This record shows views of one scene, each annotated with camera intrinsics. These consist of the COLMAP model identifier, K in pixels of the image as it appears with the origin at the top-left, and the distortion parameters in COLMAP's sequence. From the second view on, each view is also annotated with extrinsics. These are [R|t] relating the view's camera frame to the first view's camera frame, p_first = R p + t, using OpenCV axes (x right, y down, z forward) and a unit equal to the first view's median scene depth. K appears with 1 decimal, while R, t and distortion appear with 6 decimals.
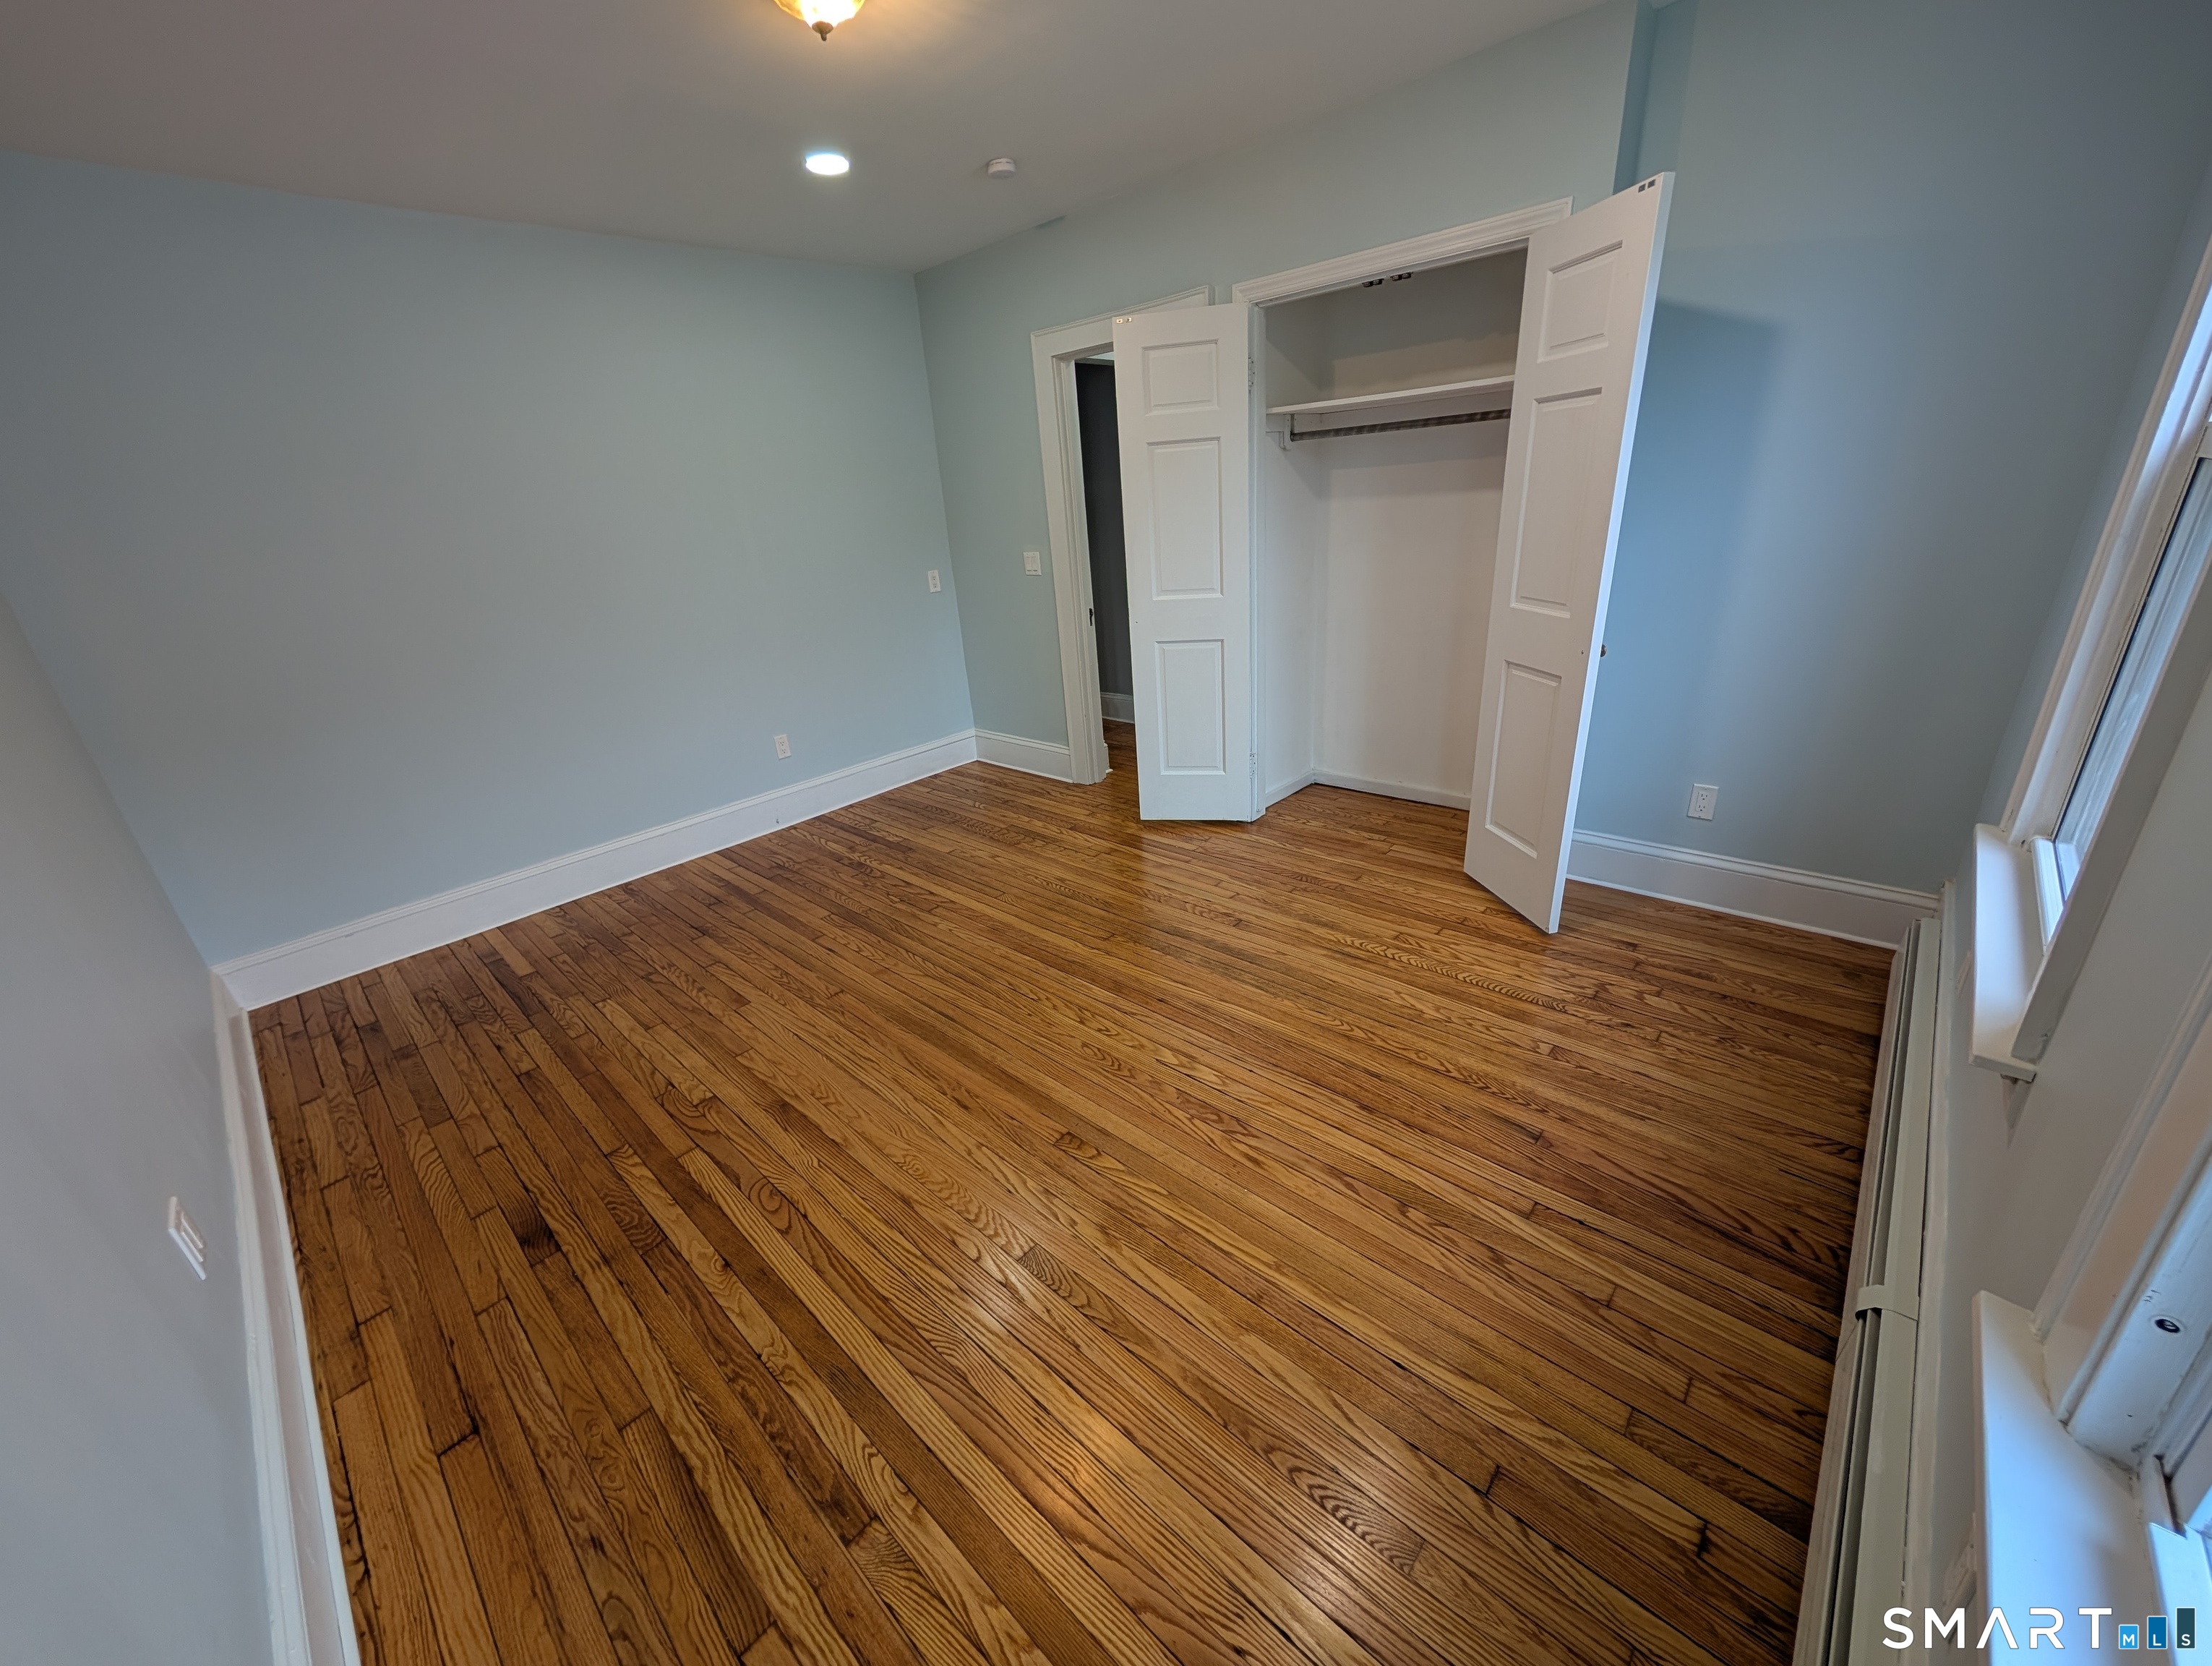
lens RADIAL K [[864.1, 0, 1106.0], [0, 864.1, 833.0], [0, 0, 1]] dist [0.000777, 0.000044]
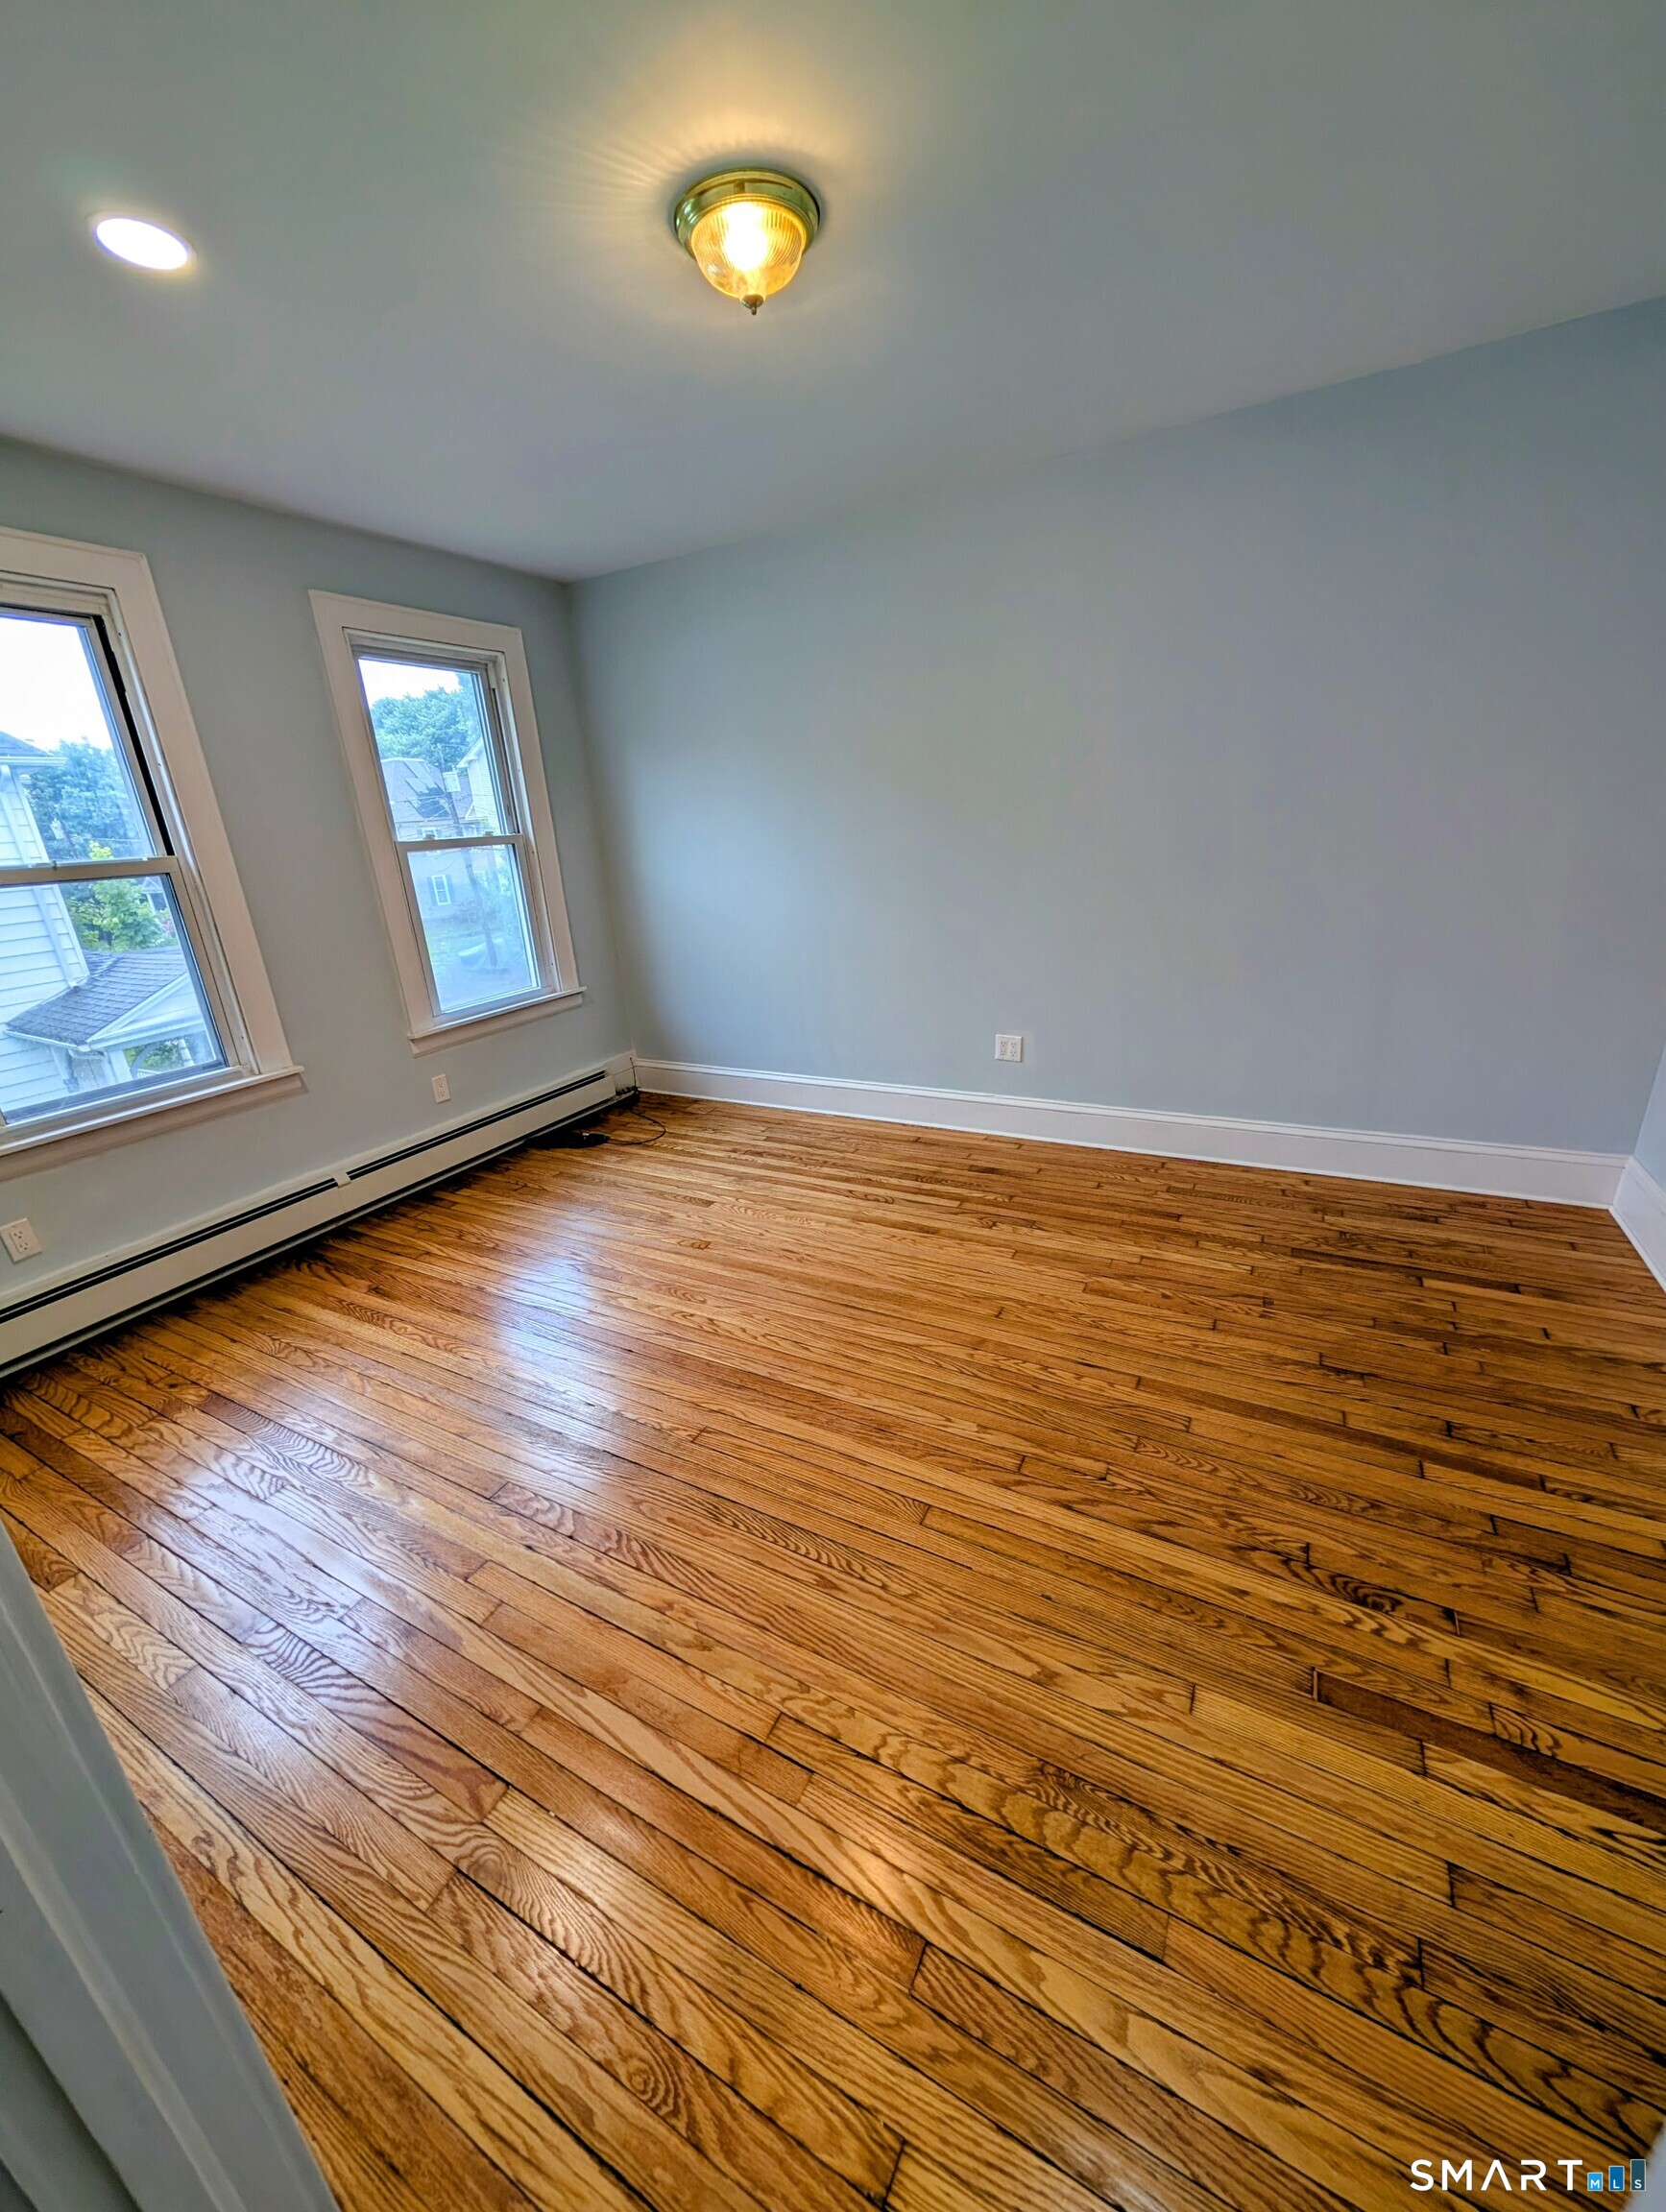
lens RADIAL K [[850.9, 0, 844.4], [0, 850.9, 1096.4], [0, 0, 1]] dist [0.000992, 0.000223]
pose [[-0.956342, 0.212869, -0.200241, -0.031392], [0.035939, 0.765634, 0.642272, -0.571061], [0.290031, 0.607036, -0.739858, 1.508236]]
